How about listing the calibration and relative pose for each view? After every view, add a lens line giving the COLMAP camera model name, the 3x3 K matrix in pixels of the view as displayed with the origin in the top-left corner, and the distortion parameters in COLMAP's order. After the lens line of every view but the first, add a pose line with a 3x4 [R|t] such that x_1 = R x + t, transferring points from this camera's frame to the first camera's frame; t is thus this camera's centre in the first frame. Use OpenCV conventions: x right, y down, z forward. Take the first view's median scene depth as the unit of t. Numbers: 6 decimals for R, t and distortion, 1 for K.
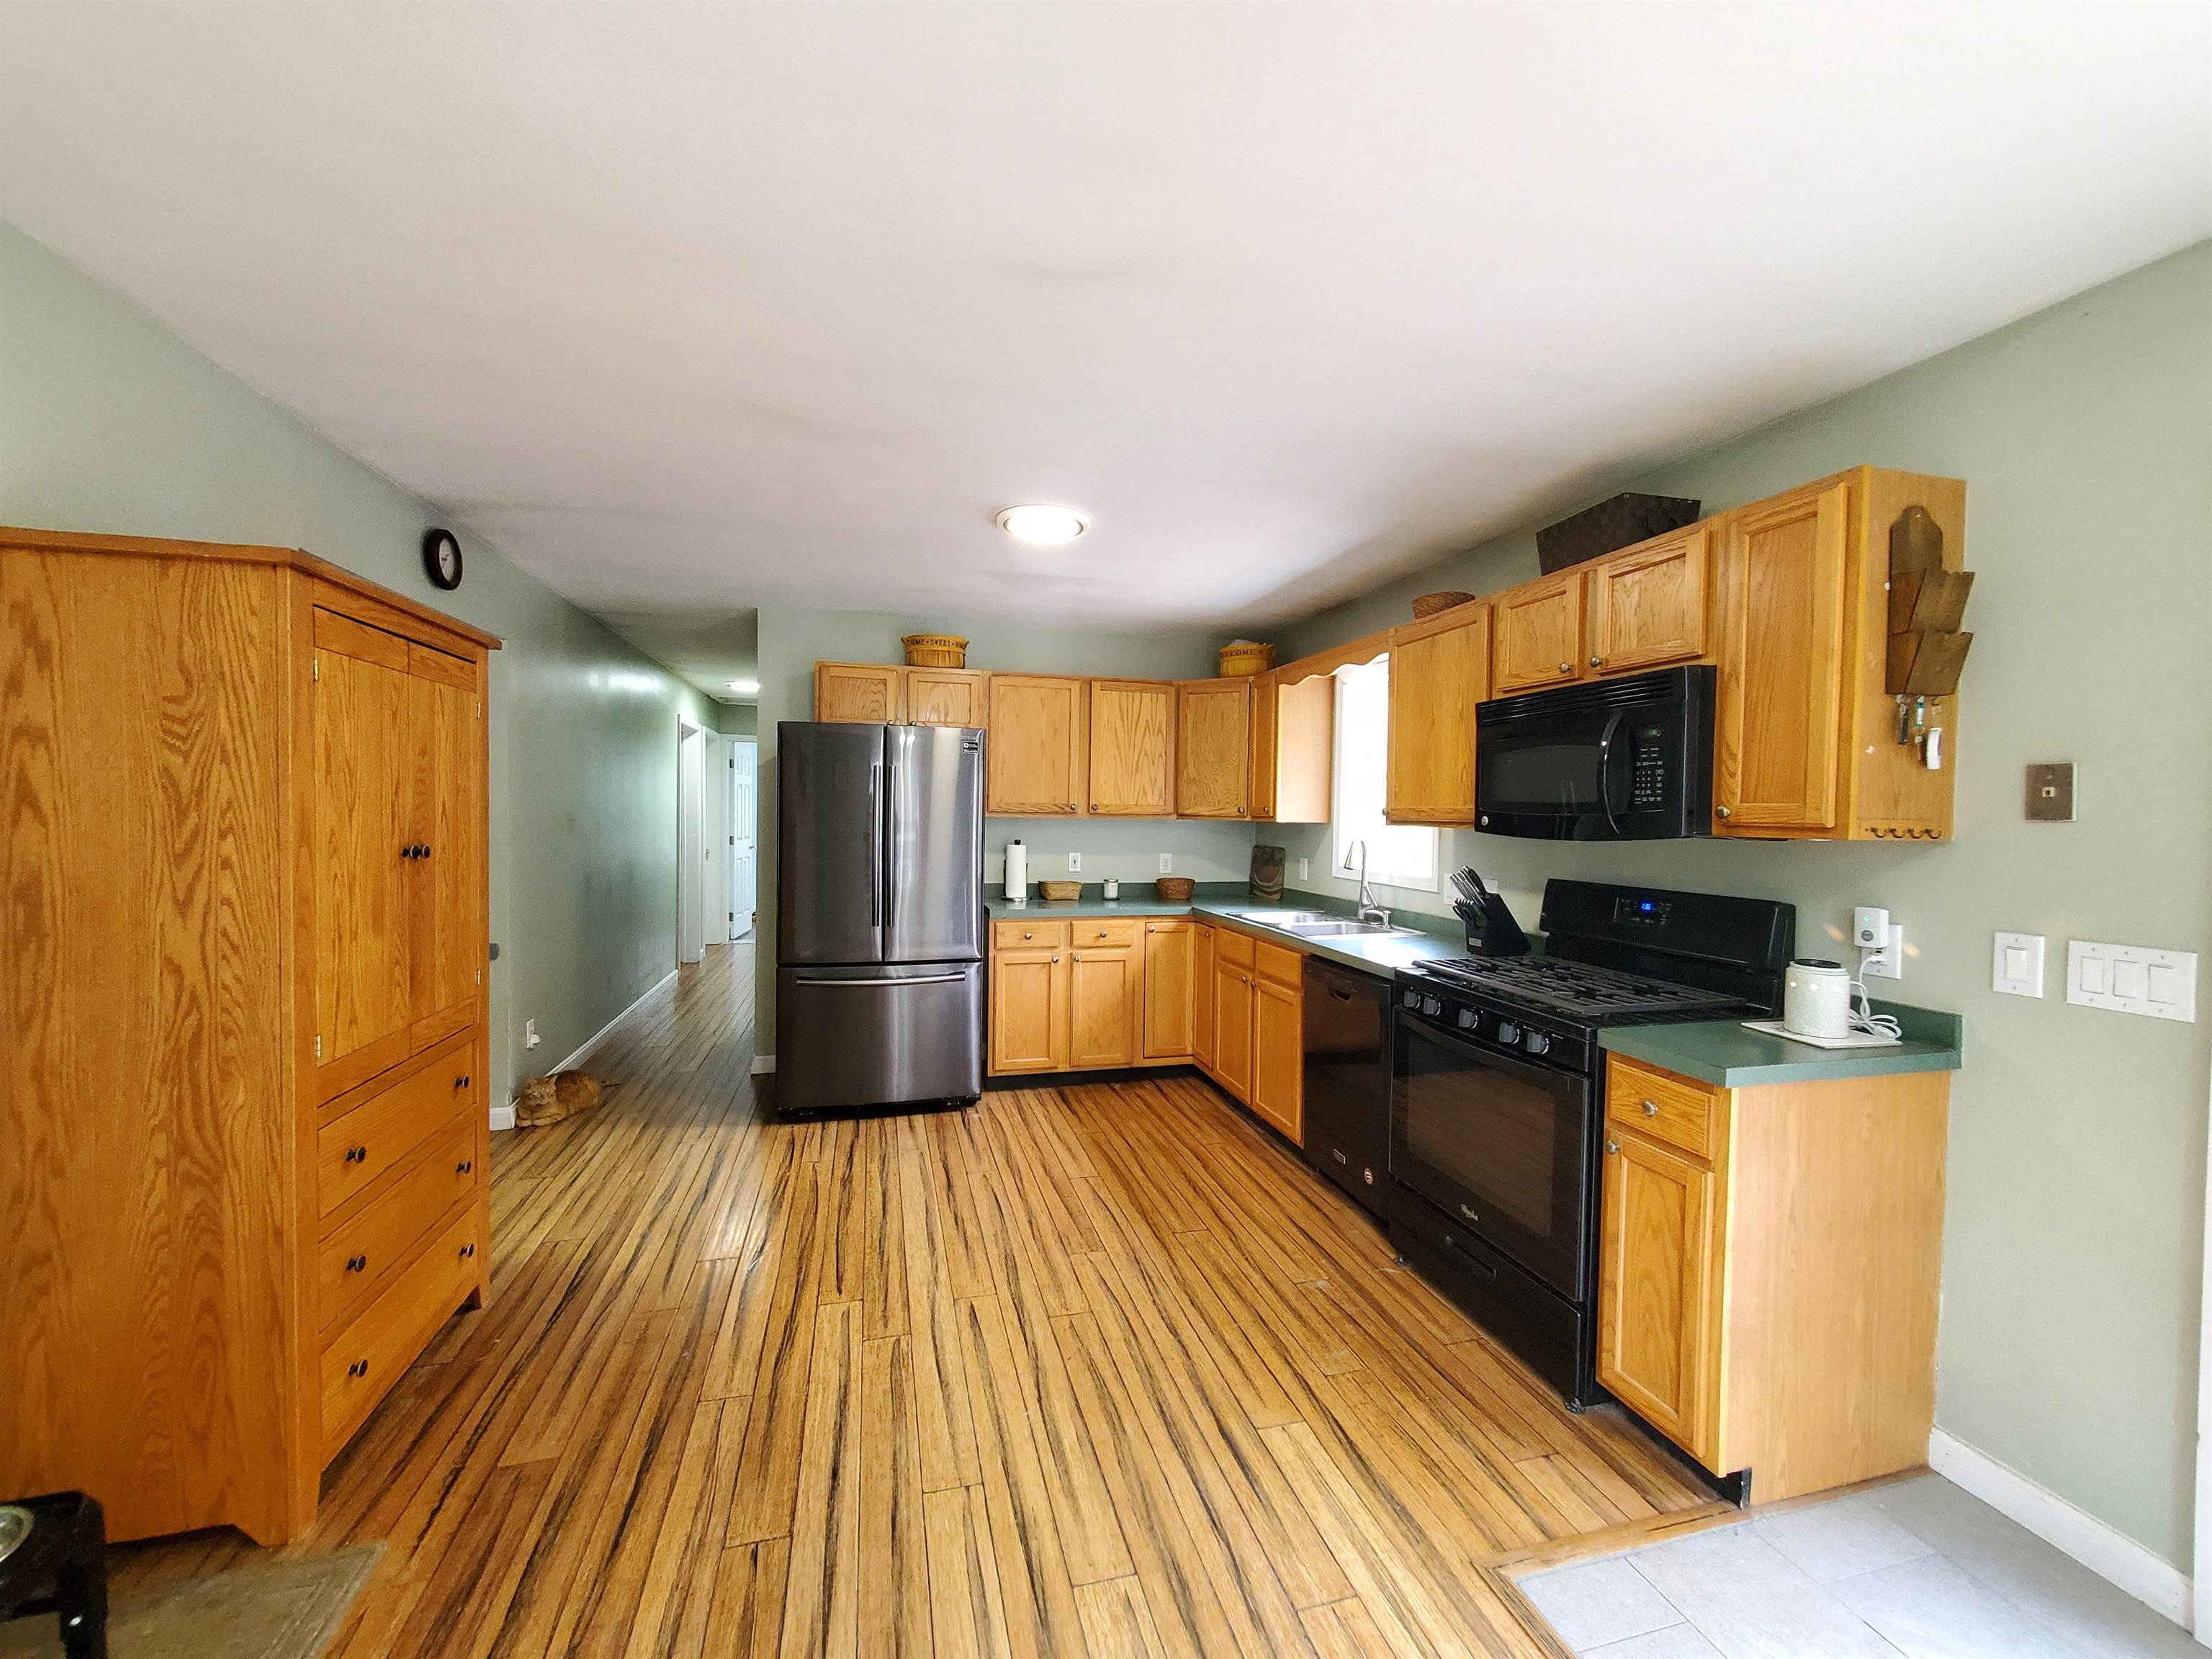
lens RADIAL K [[879.3, 0, 1102.4], [0, 879.3, 834.9], [0, 0, 1]] dist [0.002648, -0.000304]
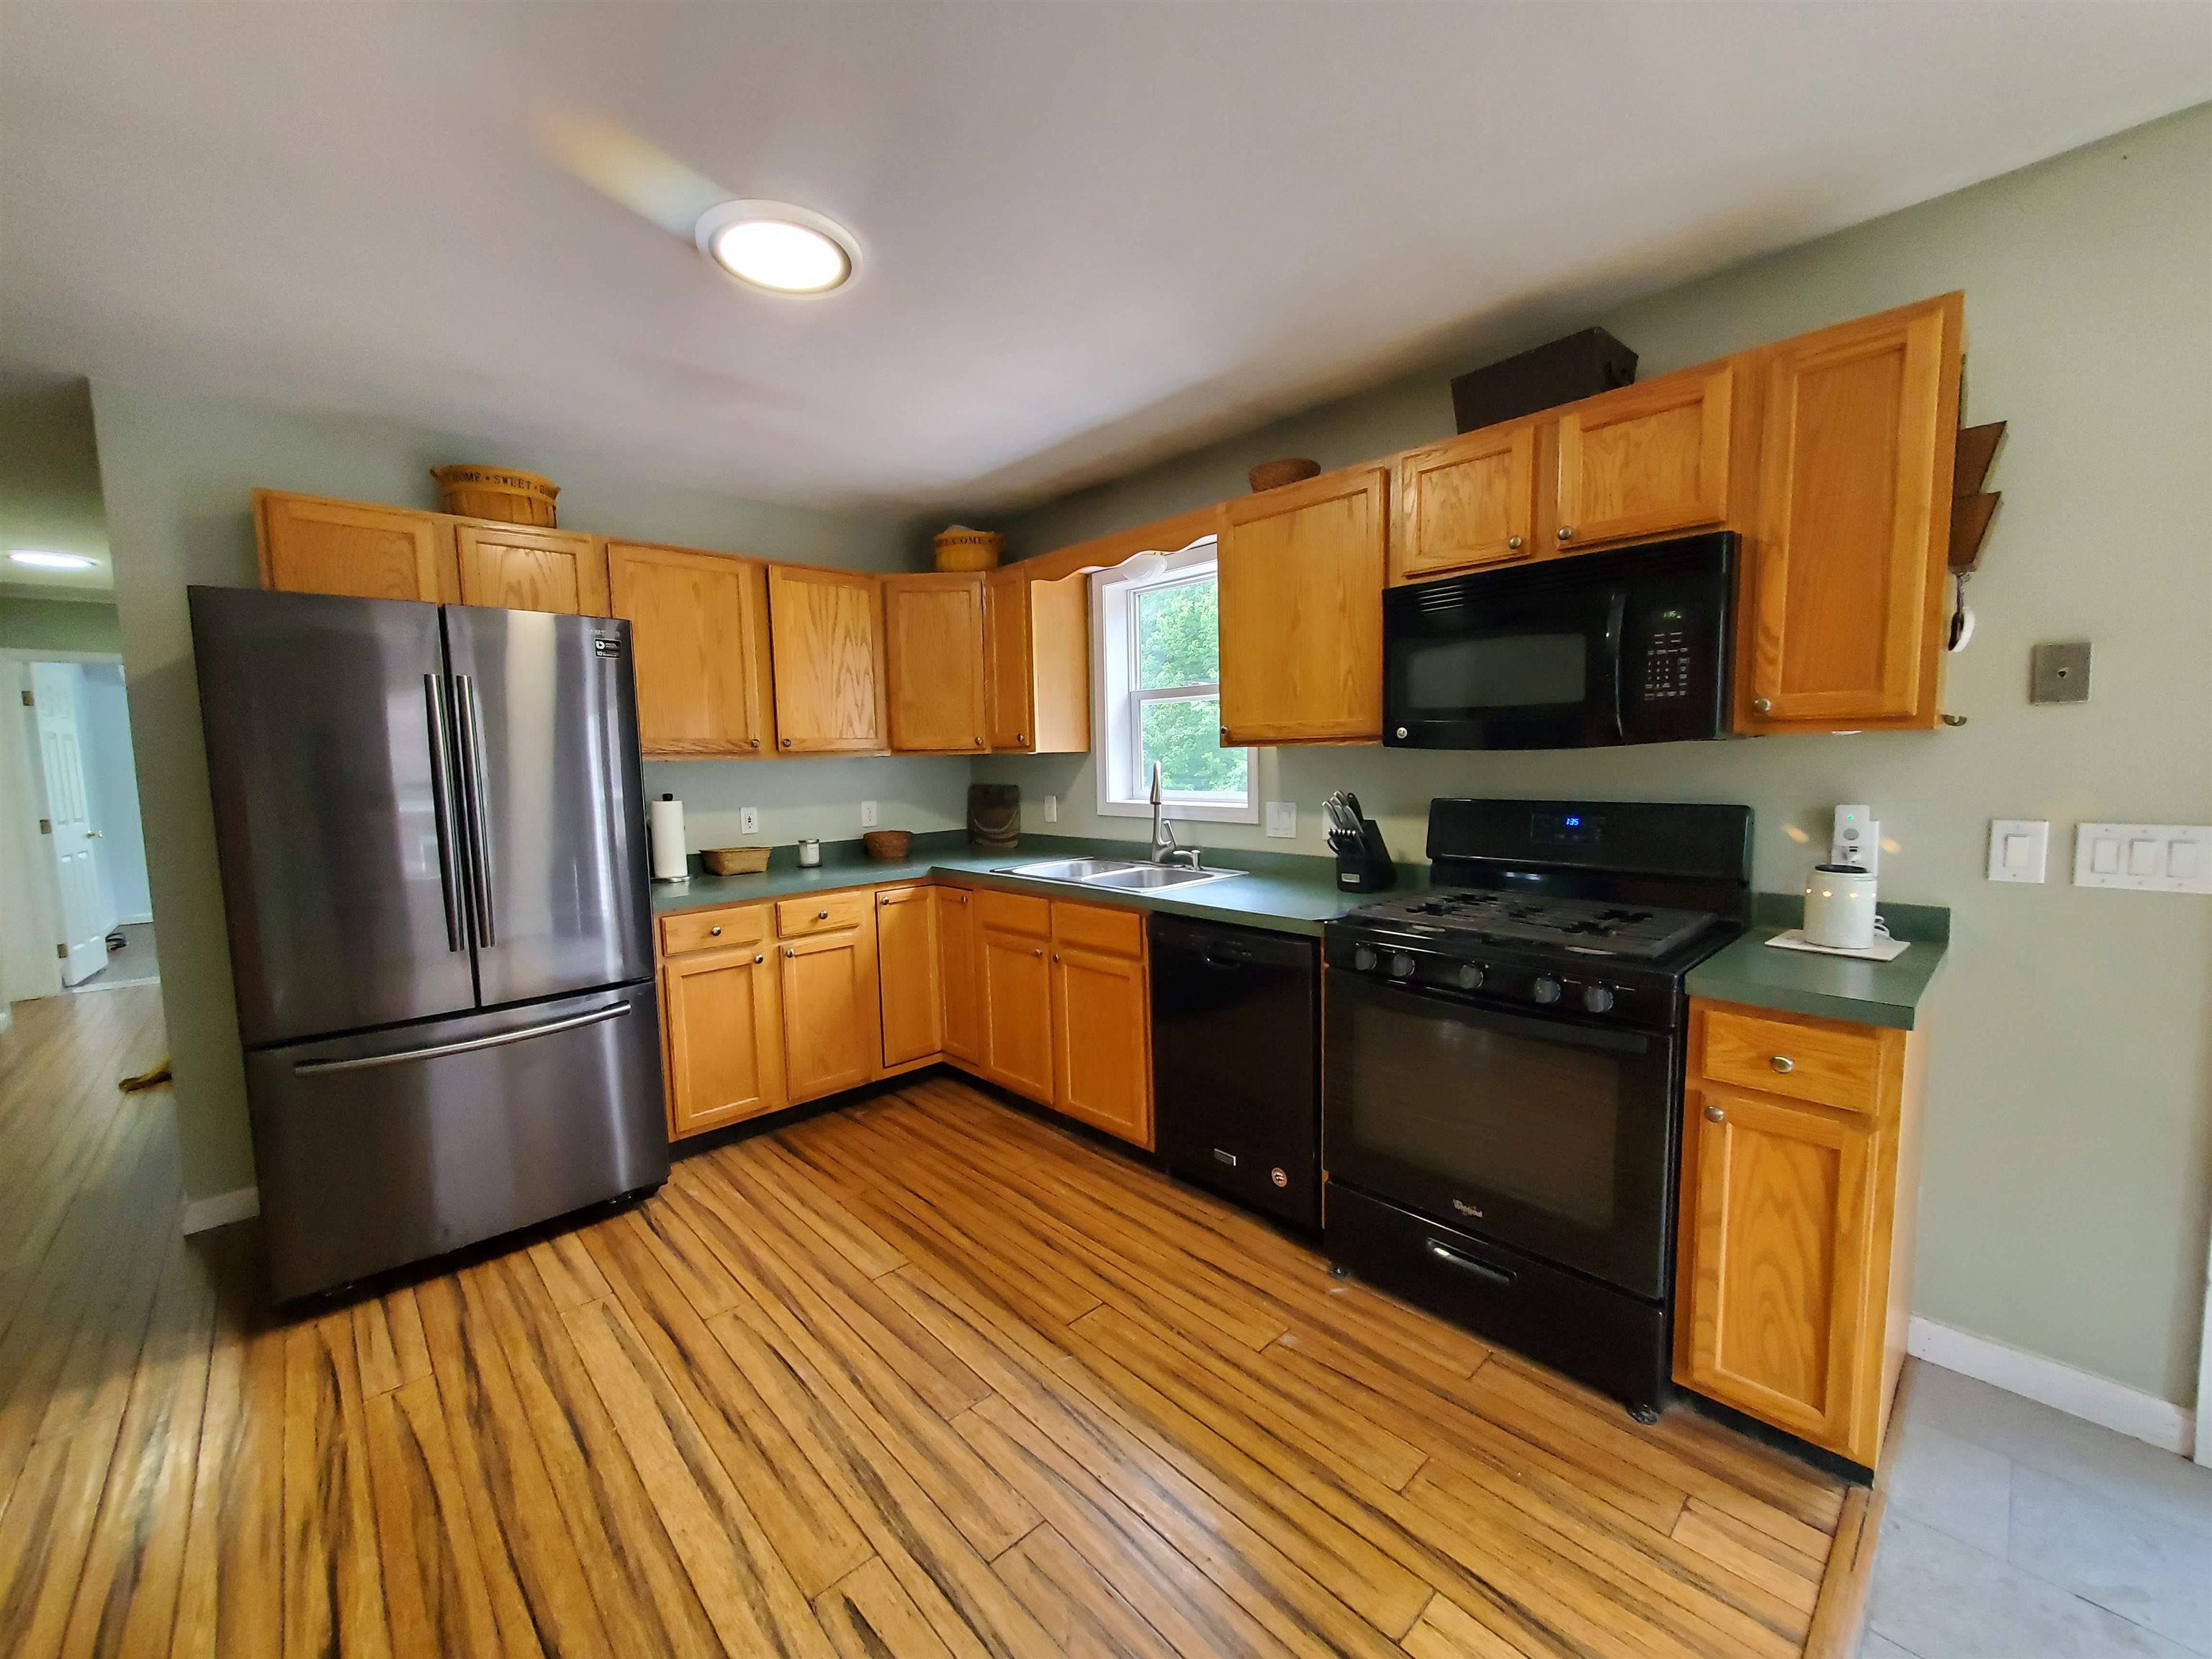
lens RADIAL K [[879.3, 0, 1102.4], [0, 879.3, 834.9], [0, 0, 1]] dist [0.002648, -0.000304]
pose [[0.881025, -0.077633, 0.466656, -0.165883], [0.047571, 0.995982, 0.075879, 0.002702], [-0.470671, -0.044652, 0.881178, 0.316703]]
